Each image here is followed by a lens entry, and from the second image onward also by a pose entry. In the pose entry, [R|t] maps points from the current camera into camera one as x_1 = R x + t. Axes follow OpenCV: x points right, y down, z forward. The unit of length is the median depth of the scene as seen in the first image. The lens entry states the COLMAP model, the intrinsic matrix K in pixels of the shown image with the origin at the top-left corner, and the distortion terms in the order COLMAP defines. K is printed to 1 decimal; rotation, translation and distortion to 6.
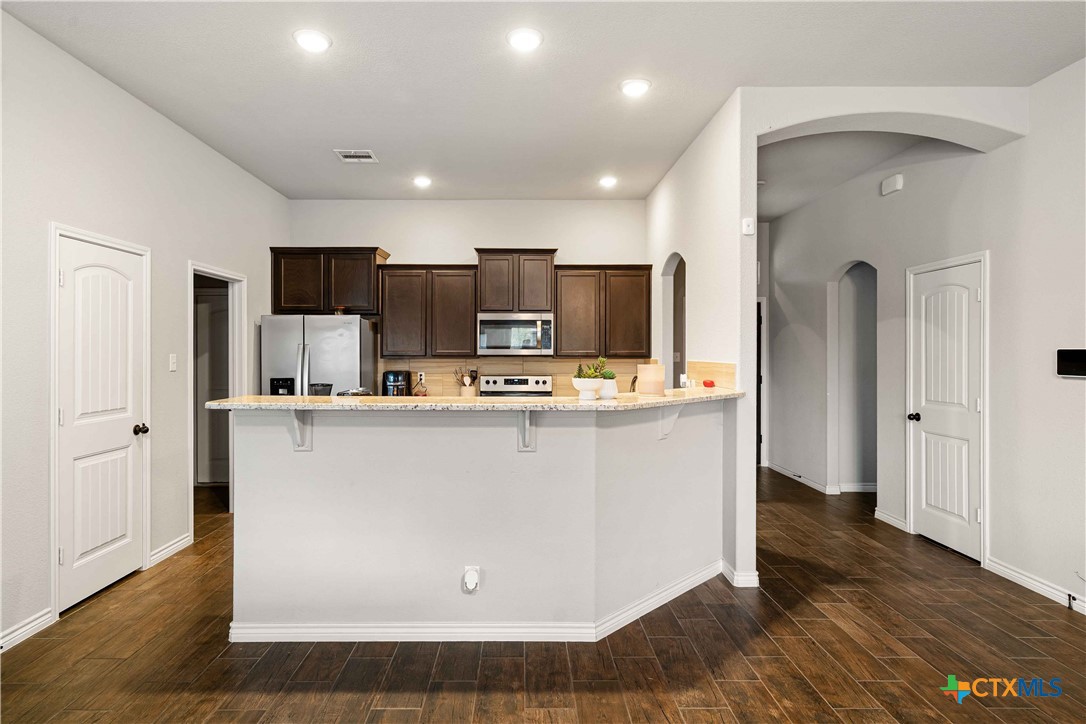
lens RADIAL K [[597.4, 0, 543.9], [0, 597.4, 354.9], [0, 0, 1]] dist [0.008143, -0.000629]
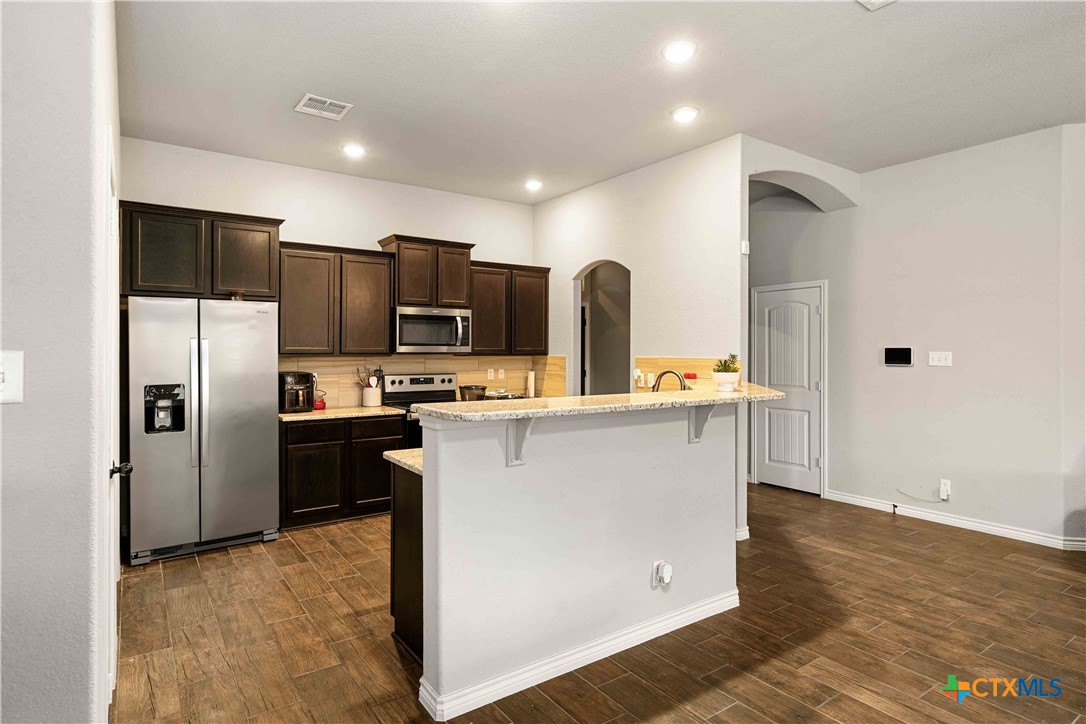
lens RADIAL K [[576.2, 0, 536.4], [0, 576.2, 354.2], [0, 0, 1]] dist [0.007325, 0.000463]
pose [[0.827920, -0.003304, 0.560837, -0.543543], [0.001774, 0.999993, 0.003273, 0.000404], [-0.560844, -0.001714, 0.827920, 0.202787]]
